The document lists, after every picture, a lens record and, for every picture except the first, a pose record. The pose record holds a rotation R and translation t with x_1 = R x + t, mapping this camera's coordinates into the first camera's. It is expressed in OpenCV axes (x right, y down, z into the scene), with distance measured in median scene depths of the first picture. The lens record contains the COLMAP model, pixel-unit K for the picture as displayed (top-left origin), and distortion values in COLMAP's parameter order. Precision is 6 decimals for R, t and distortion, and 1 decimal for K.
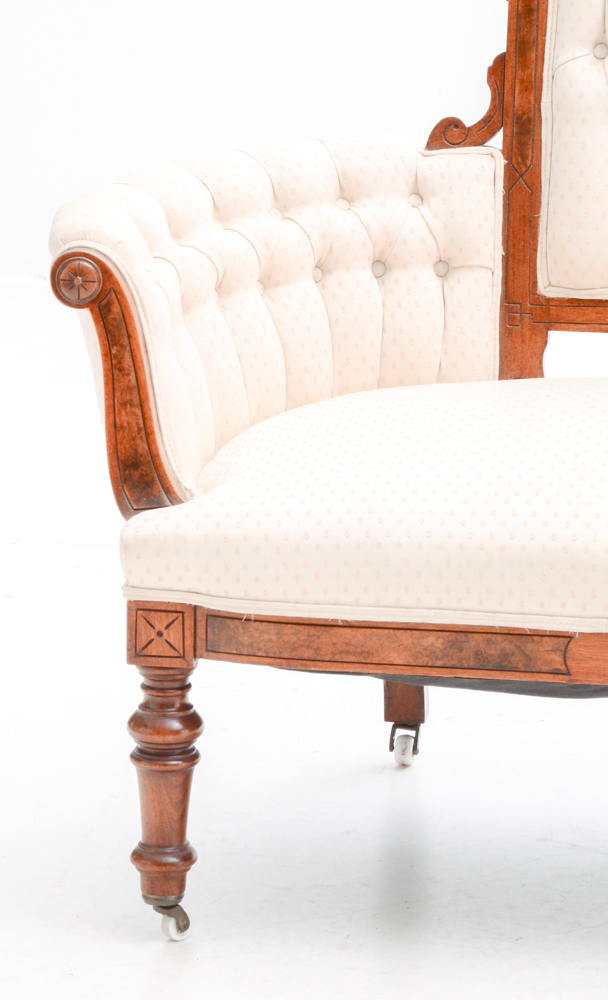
lens RADIAL K [[3061.7, 0, 304.3], [0, 3061.7, 499.9], [0, 0, 1]] dist [0.041559, 0.000000]
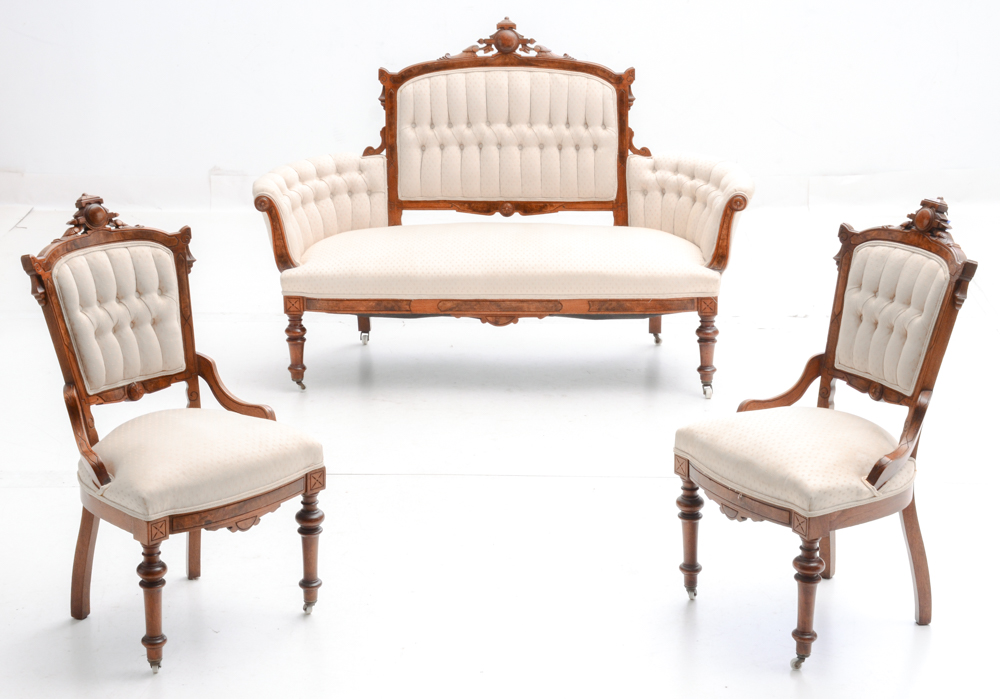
lens RADIAL K [[2058.1, 0, 549.3], [0, 2058.1, 316.7], [0, 0, 1]] dist [0.458923, 0.000000]
pose [[0.990961, -0.047083, 0.125617, -0.053418], [0.042710, 0.998391, 0.037289, -0.018129], [-0.127170, -0.031587, 0.991378, -1.346815]]
